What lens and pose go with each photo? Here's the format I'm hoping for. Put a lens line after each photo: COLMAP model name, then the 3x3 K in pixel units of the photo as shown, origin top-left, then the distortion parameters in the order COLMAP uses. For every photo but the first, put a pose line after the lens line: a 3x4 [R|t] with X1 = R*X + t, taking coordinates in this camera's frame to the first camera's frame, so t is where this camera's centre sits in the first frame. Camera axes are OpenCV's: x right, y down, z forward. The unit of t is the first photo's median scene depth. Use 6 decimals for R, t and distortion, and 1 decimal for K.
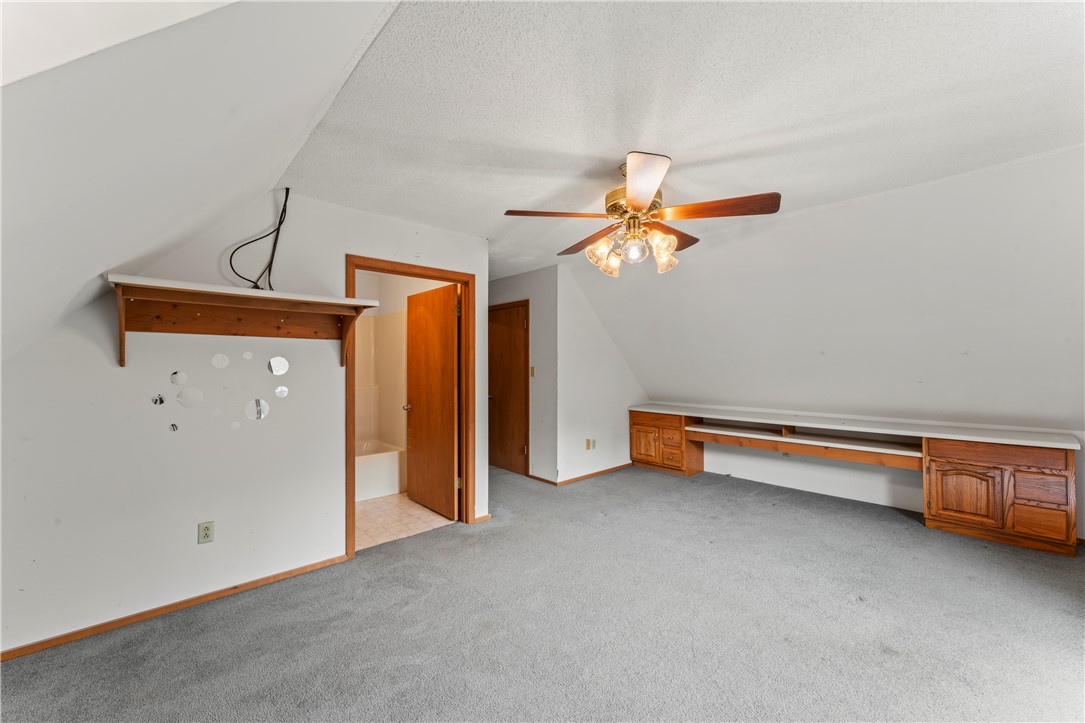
lens RADIAL K [[430.8, 0, 544.2], [0, 430.8, 363.9], [0, 0, 1]] dist [-0.000834, -0.000093]
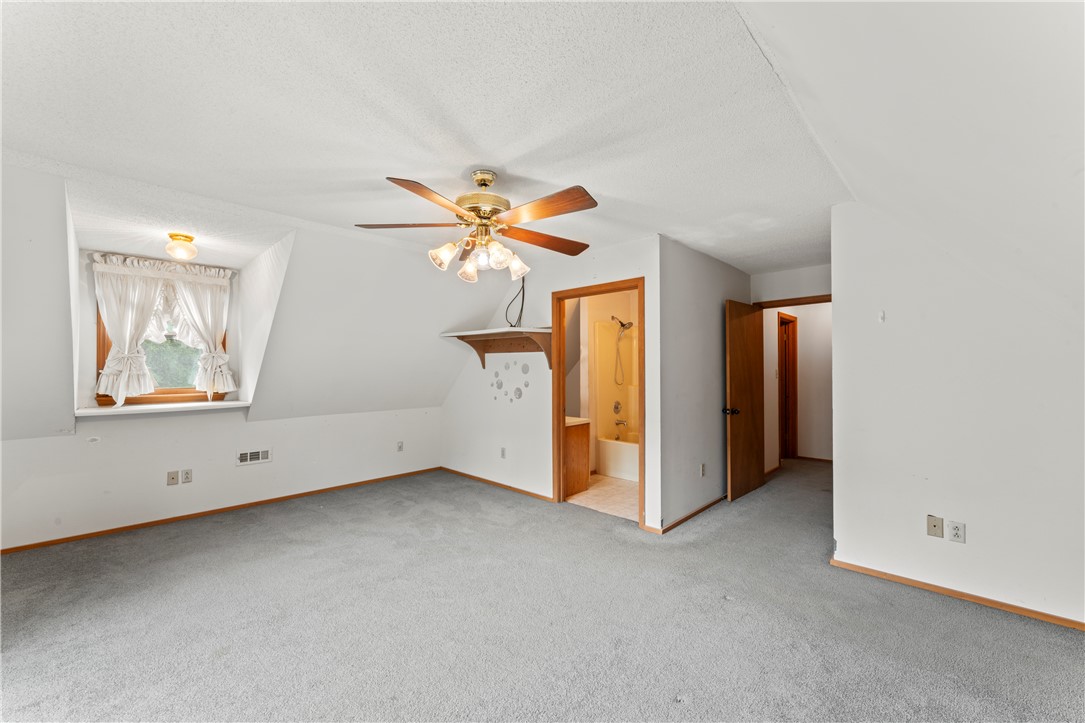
lens RADIAL K [[430.8, 0, 544.2], [0, 430.8, 363.9], [0, 0, 1]] dist [-0.000834, -0.000093]
pose [[0.050335, -0.012775, -0.998651, 1.162913], [0.001215, 0.999918, -0.012730, 0.006965], [0.998732, -0.000572, 0.050347, 1.044459]]
